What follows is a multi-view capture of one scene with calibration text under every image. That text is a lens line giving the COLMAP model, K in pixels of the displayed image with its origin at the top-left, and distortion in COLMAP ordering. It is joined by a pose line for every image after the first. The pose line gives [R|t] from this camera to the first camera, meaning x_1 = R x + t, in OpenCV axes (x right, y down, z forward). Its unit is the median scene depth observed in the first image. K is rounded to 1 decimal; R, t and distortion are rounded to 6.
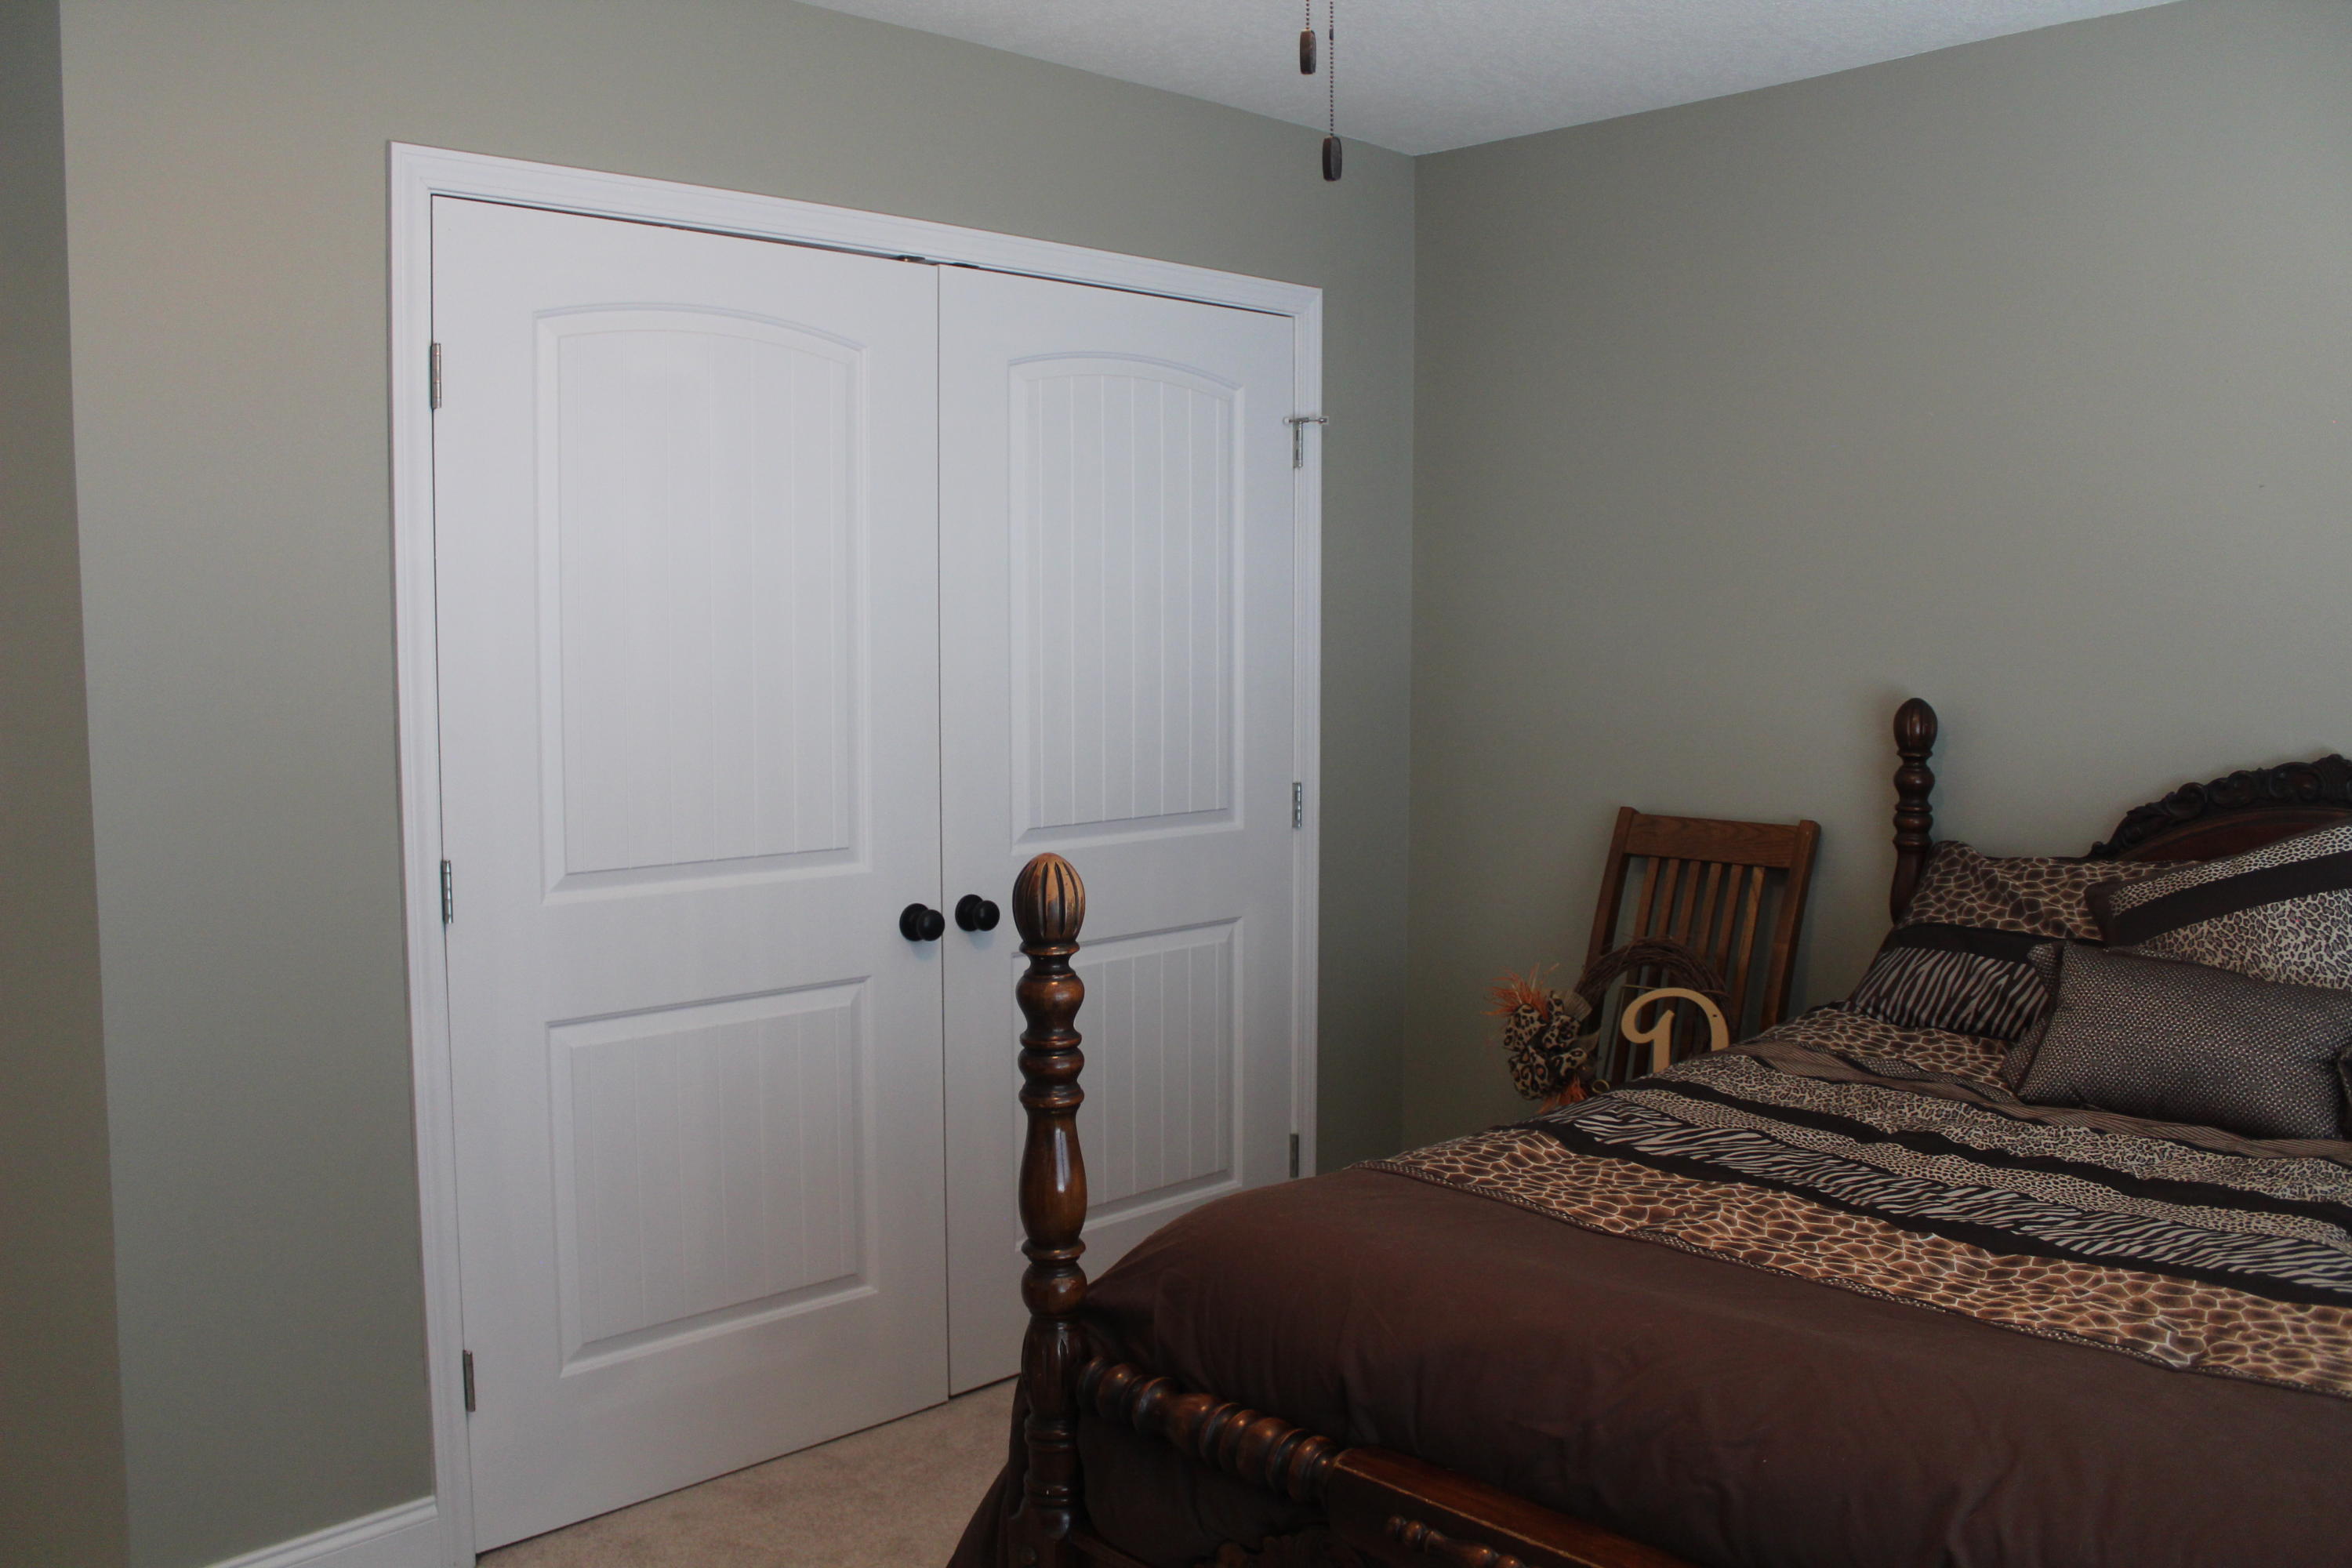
lens RADIAL K [[1954.2, 0, 1176.0], [0, 1954.2, 784.0], [0, 0, 1]] dist [-0.124842, 0.010671]
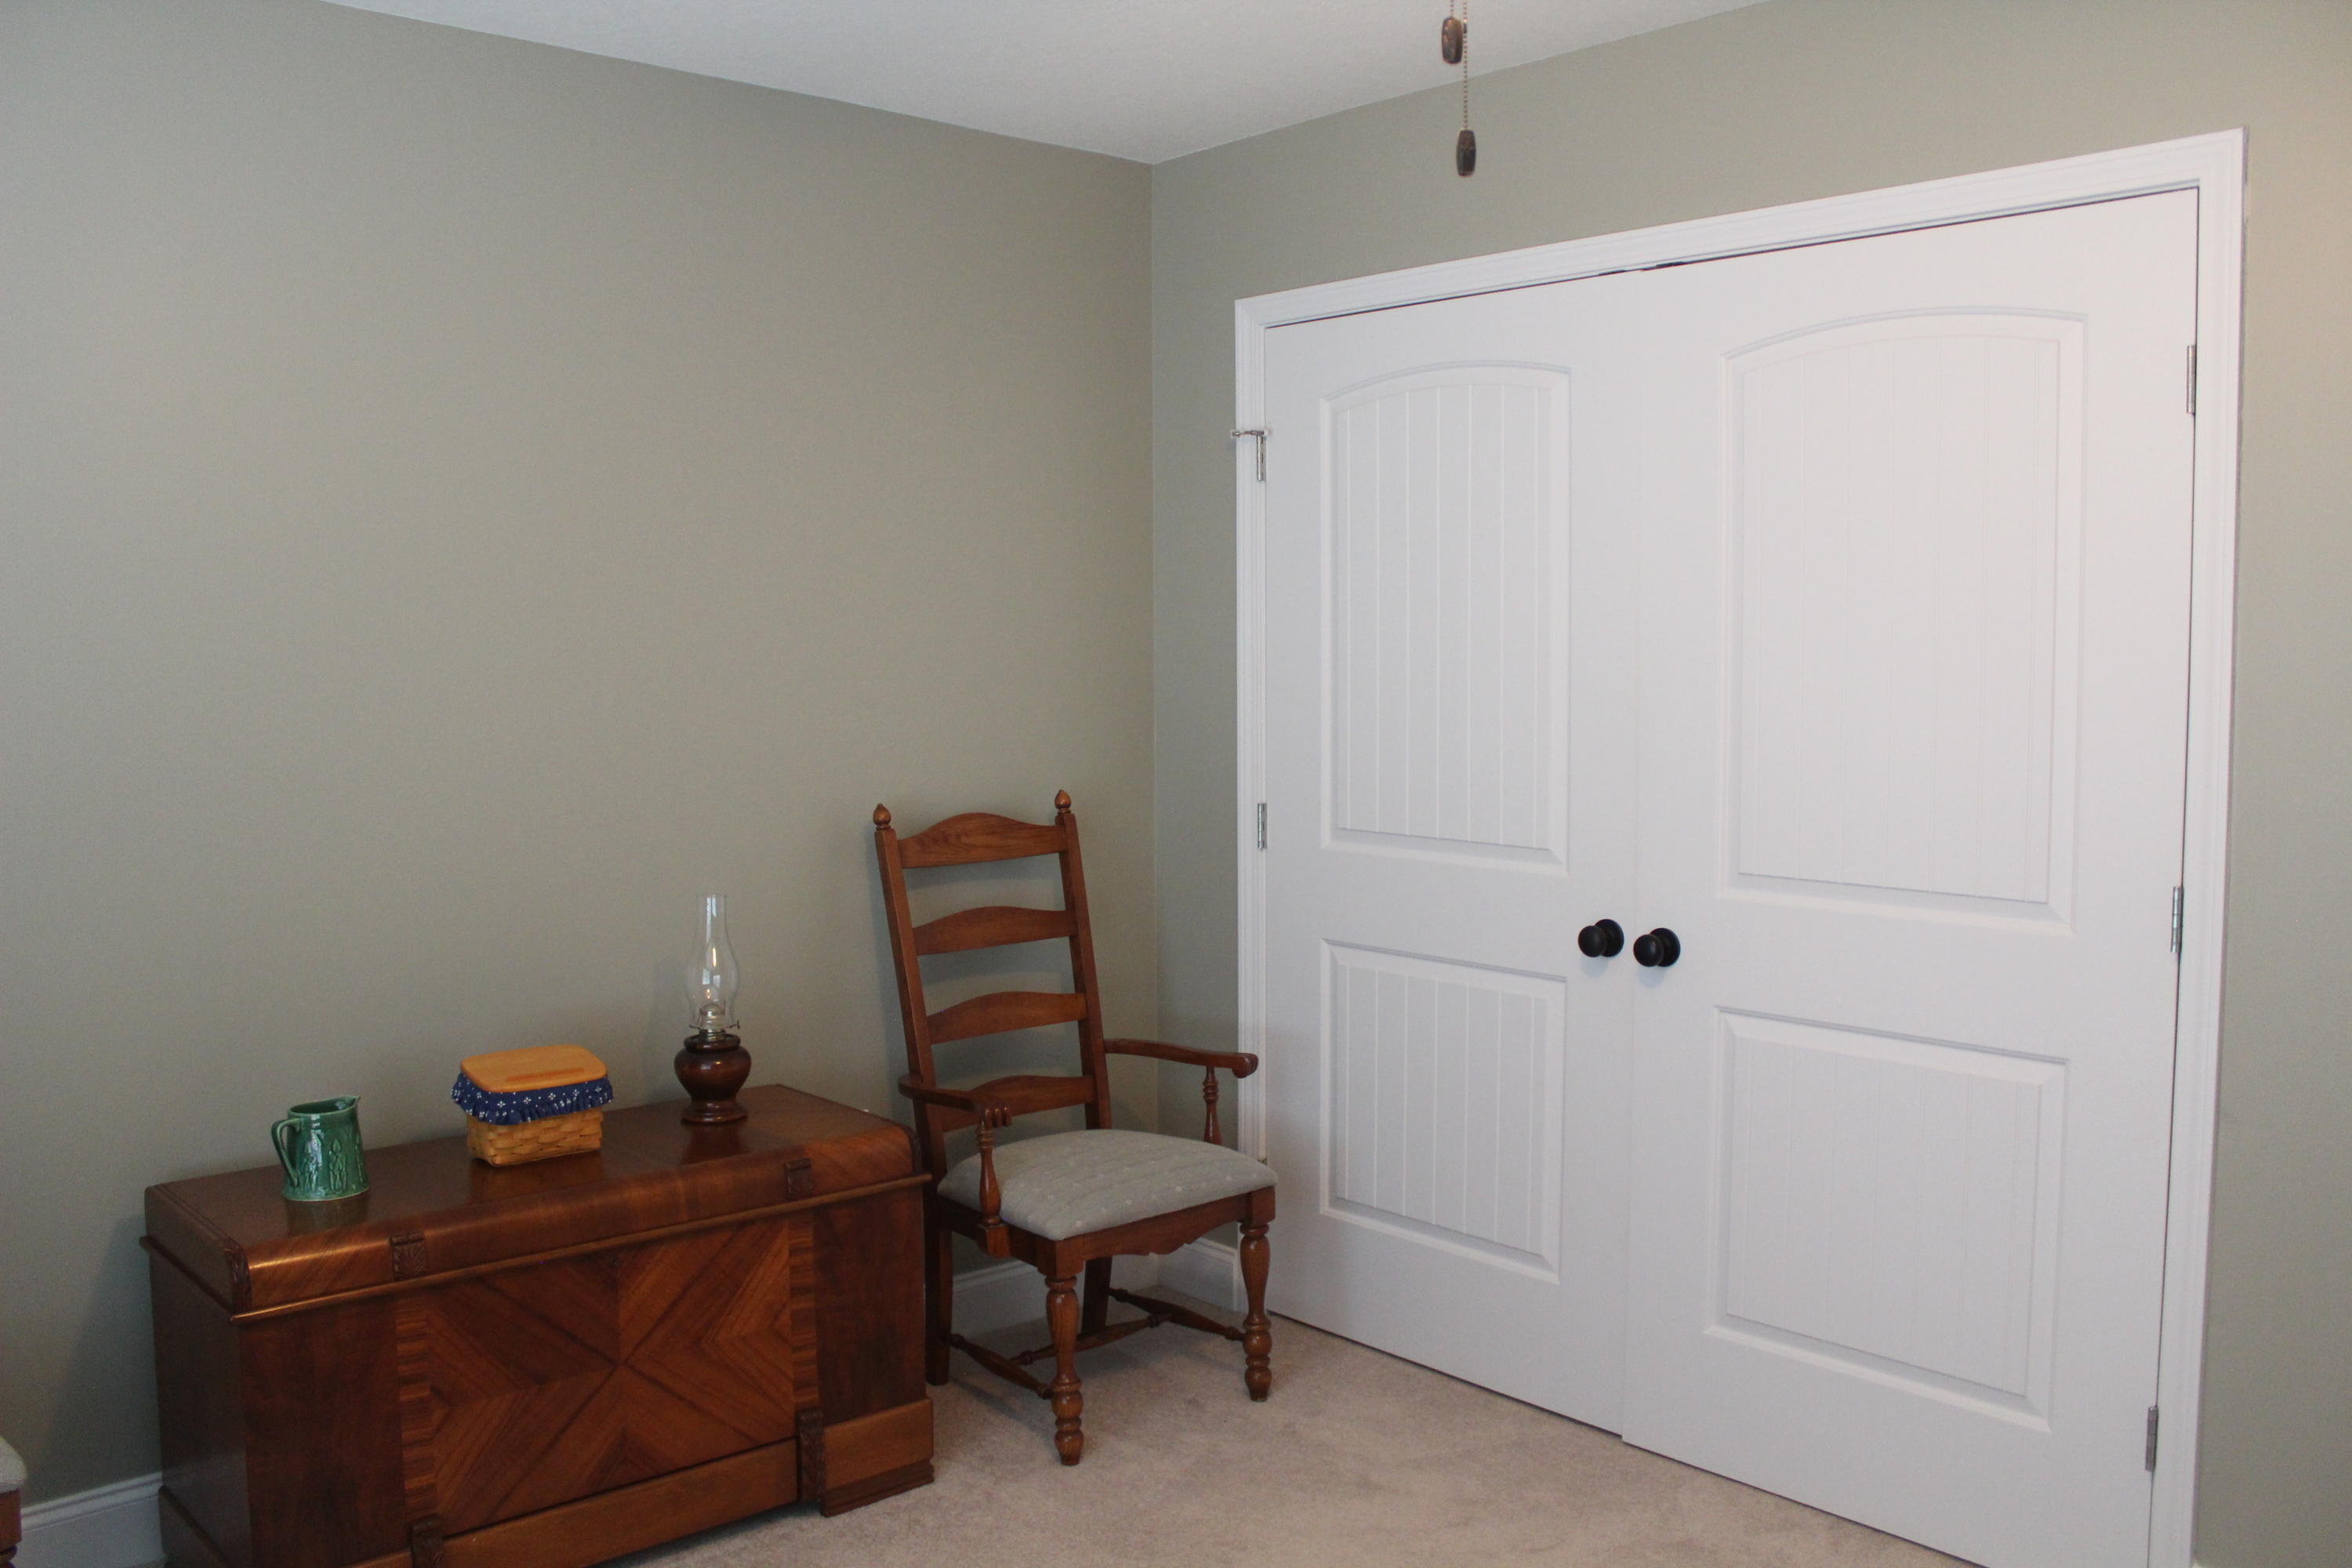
lens RADIAL K [[1954.2, 0, 1176.0], [0, 1954.2, 784.0], [0, 0, 1]] dist [-0.124842, 0.010671]
pose [[-0.027788, 0.073253, -0.996926, 0.597659], [-0.084068, 0.993607, 0.075353, -0.044757], [0.996073, 0.085903, -0.021452, 0.557157]]
